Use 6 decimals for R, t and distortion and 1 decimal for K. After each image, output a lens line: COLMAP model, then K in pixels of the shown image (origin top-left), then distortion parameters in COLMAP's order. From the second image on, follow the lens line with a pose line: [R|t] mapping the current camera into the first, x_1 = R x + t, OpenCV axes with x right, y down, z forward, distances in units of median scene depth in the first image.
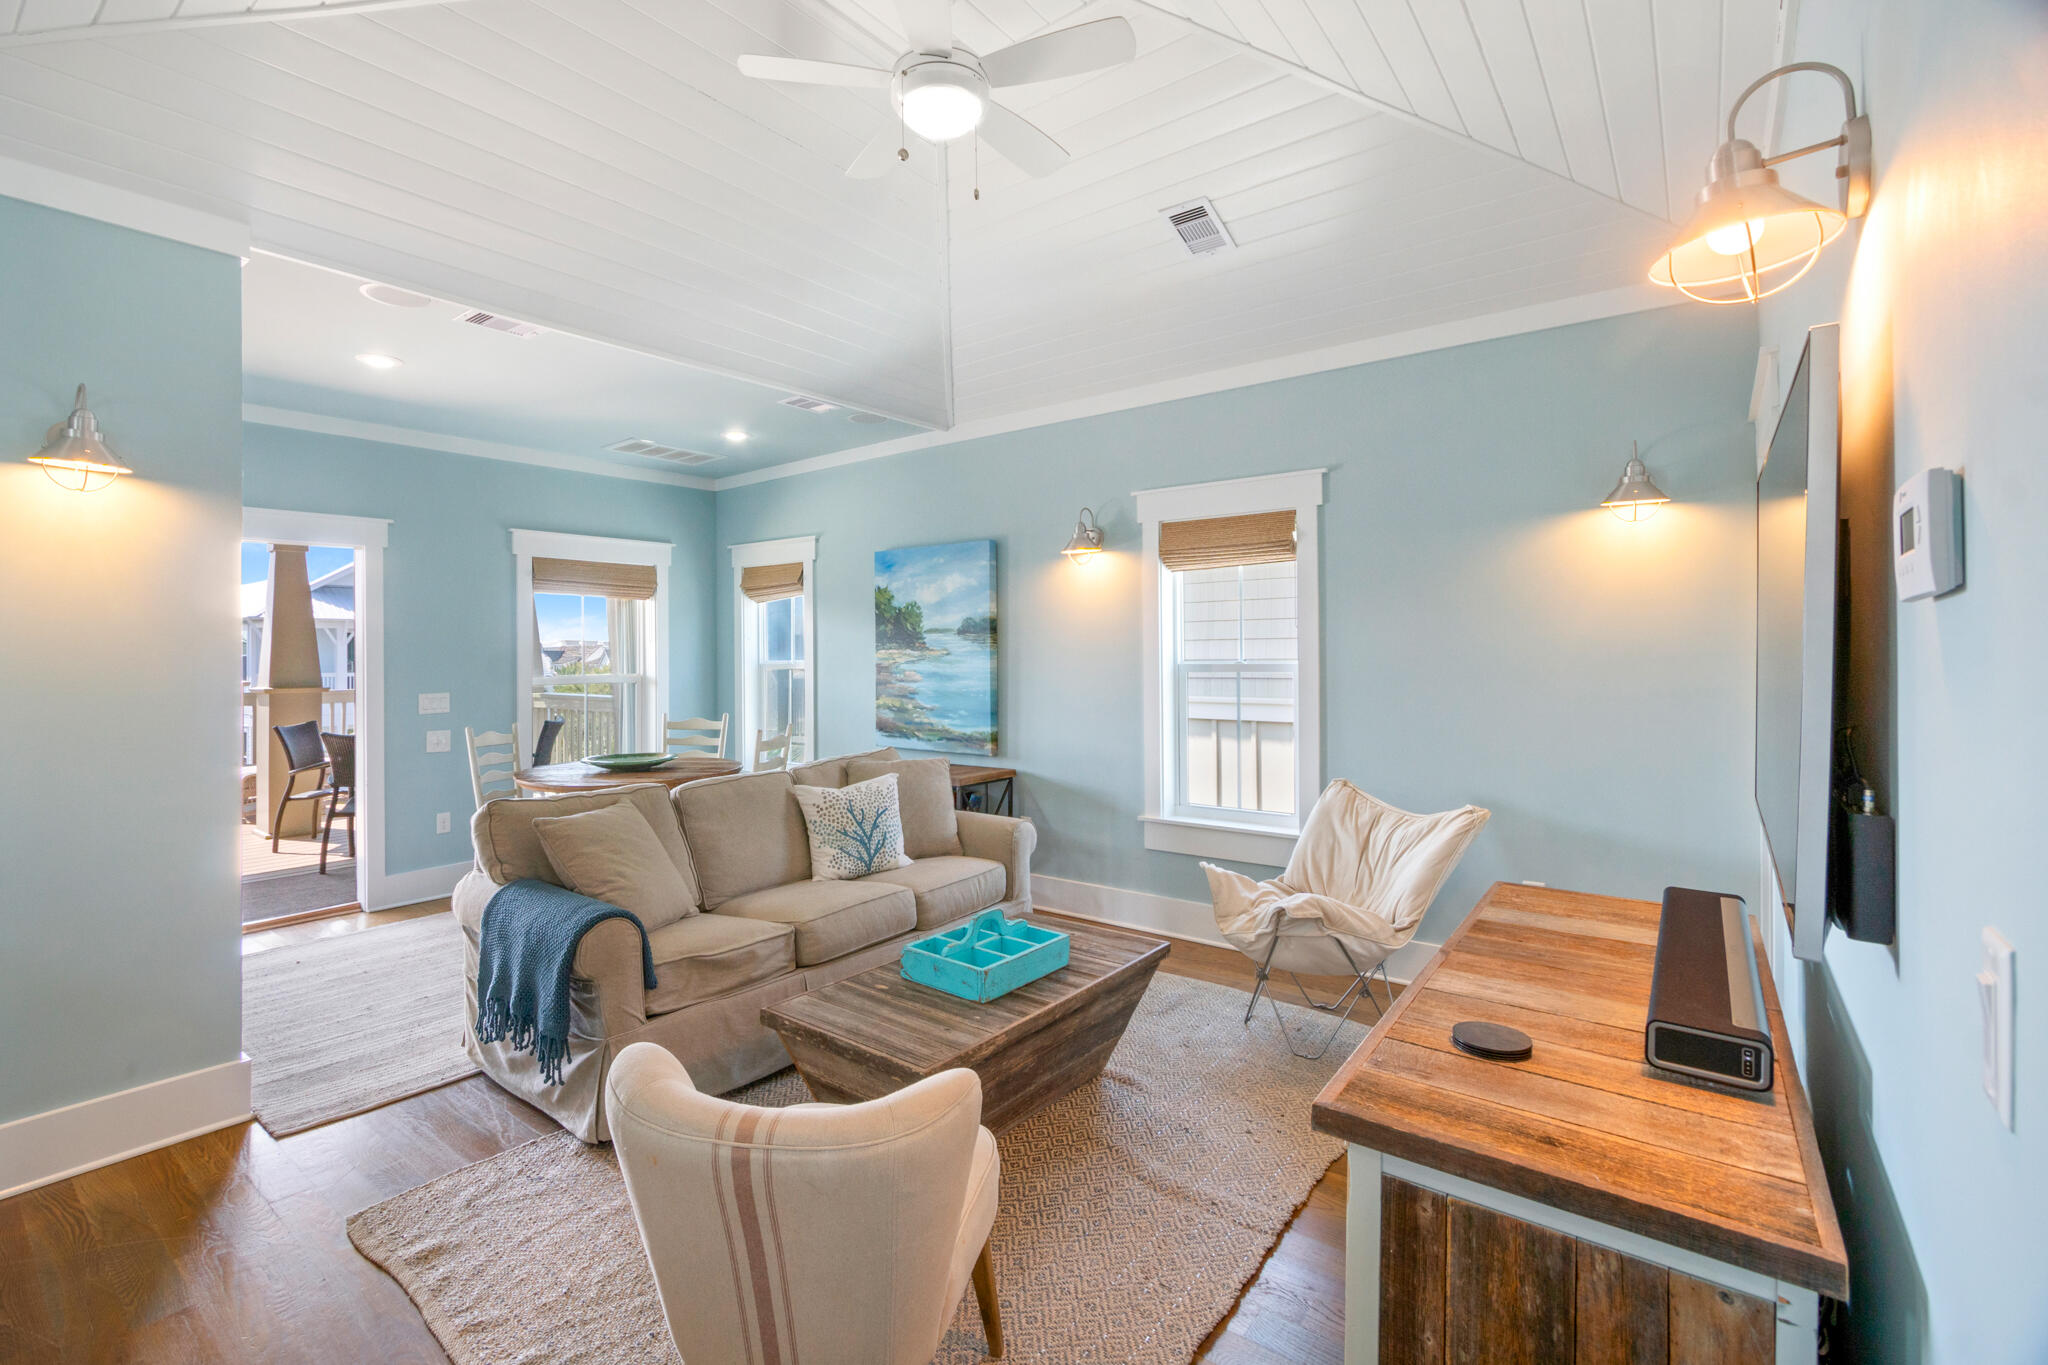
lens RADIAL K [[895.4, 0, 938.3], [0, 895.4, 648.4], [0, 0, 1]] dist [-0.000027, -0.000158]
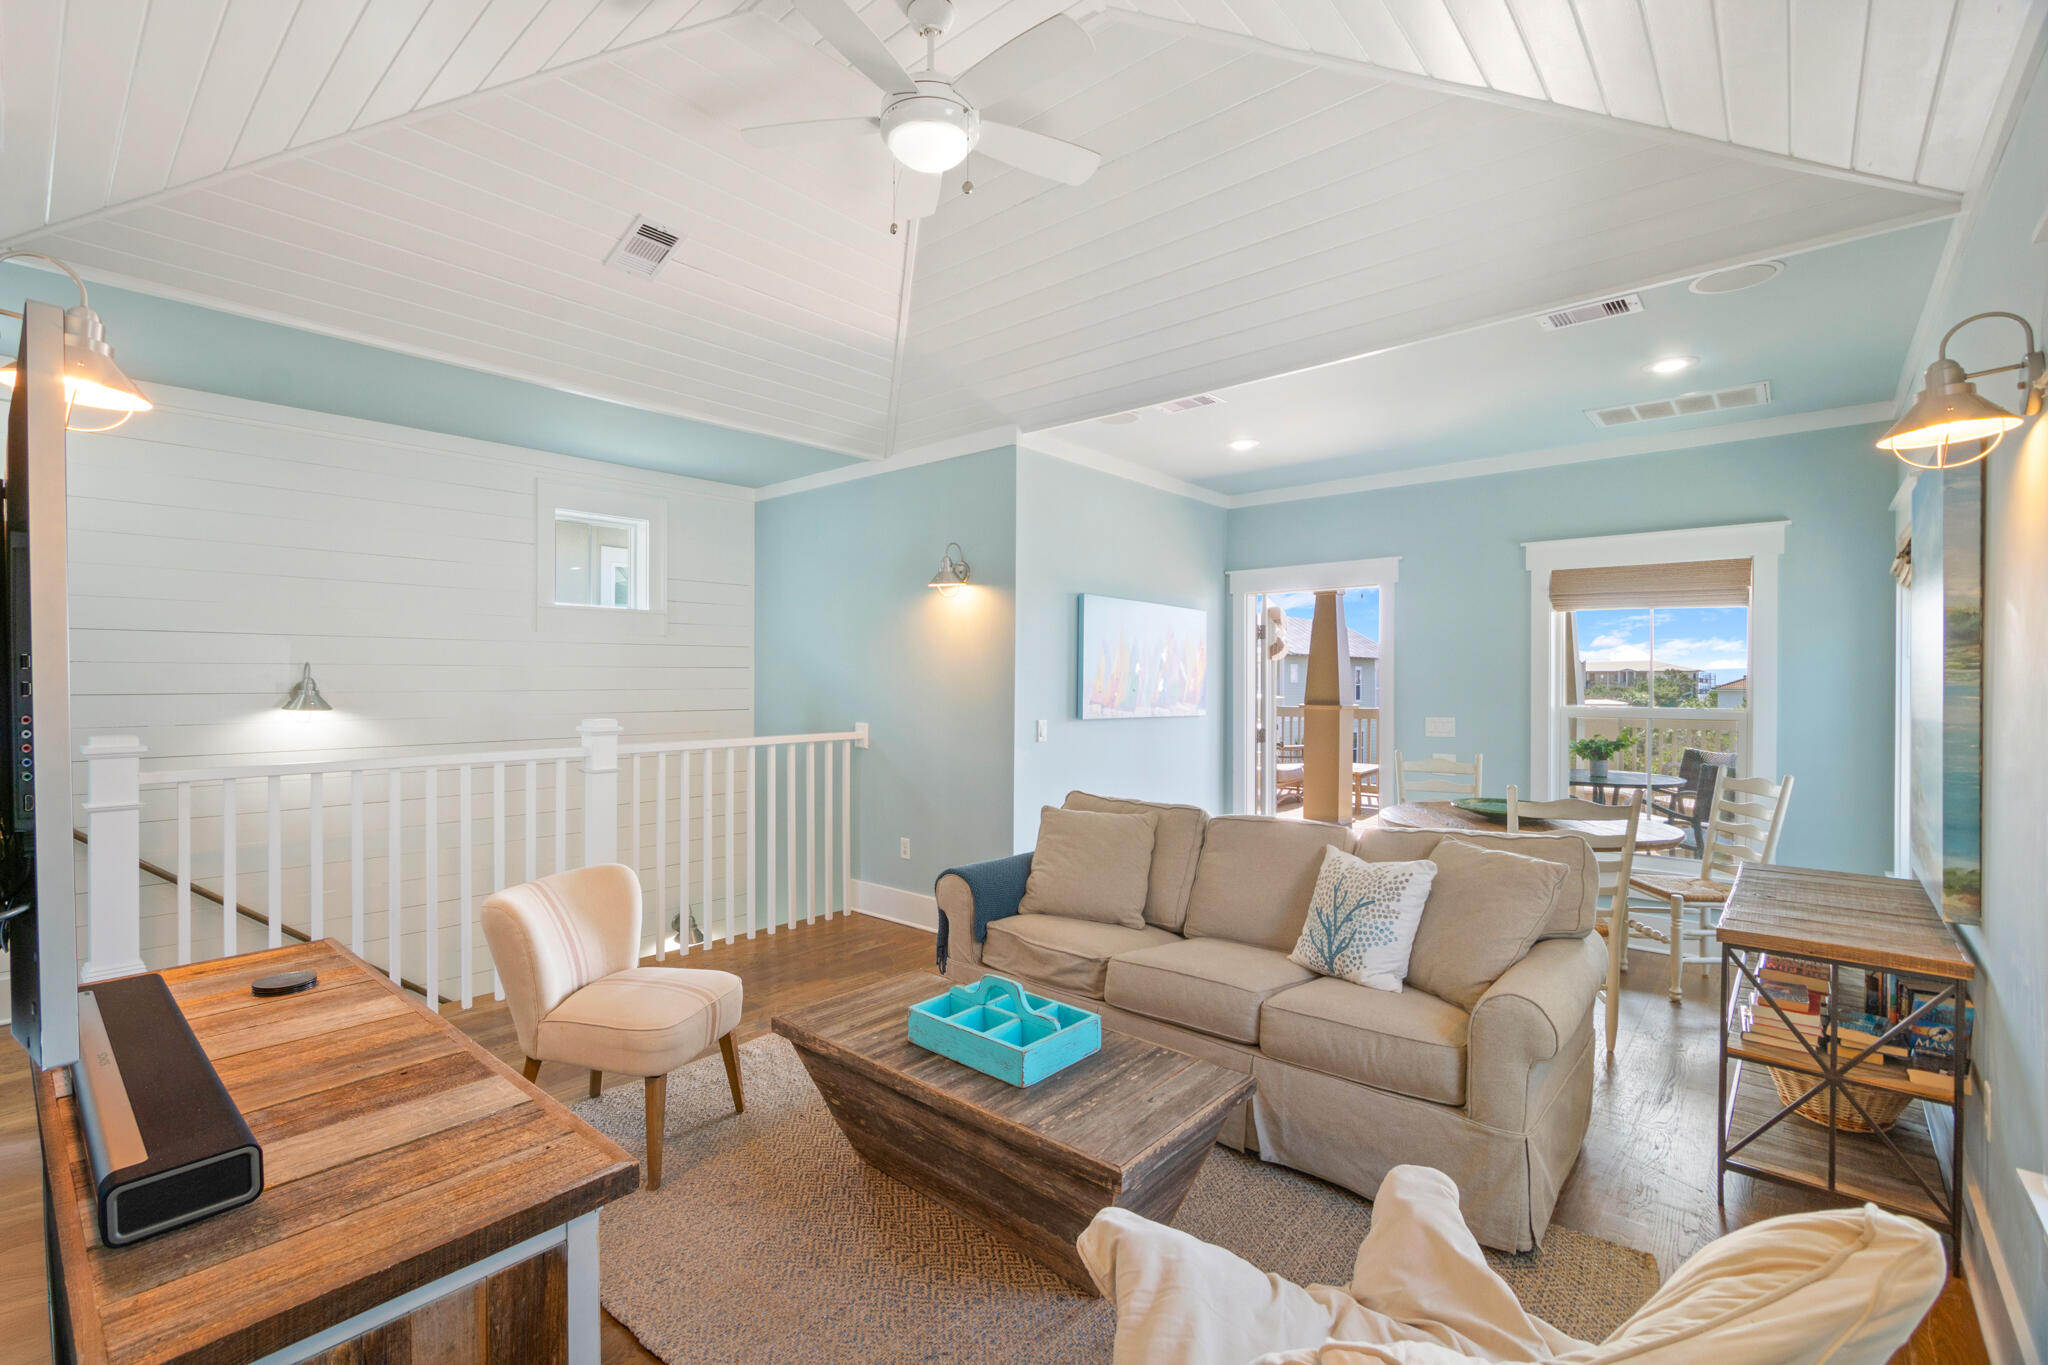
lens RADIAL K [[895.4, 0, 1008.9], [0, 895.4, 680.1], [0, 0, 1]] dist [-0.000027, -0.000158]
pose [[0.013711, 0.012797, -0.999824, 0.678477], [0.002947, 0.999913, 0.012838, -0.010627], [0.999902, -0.003123, 0.013672, 0.715850]]
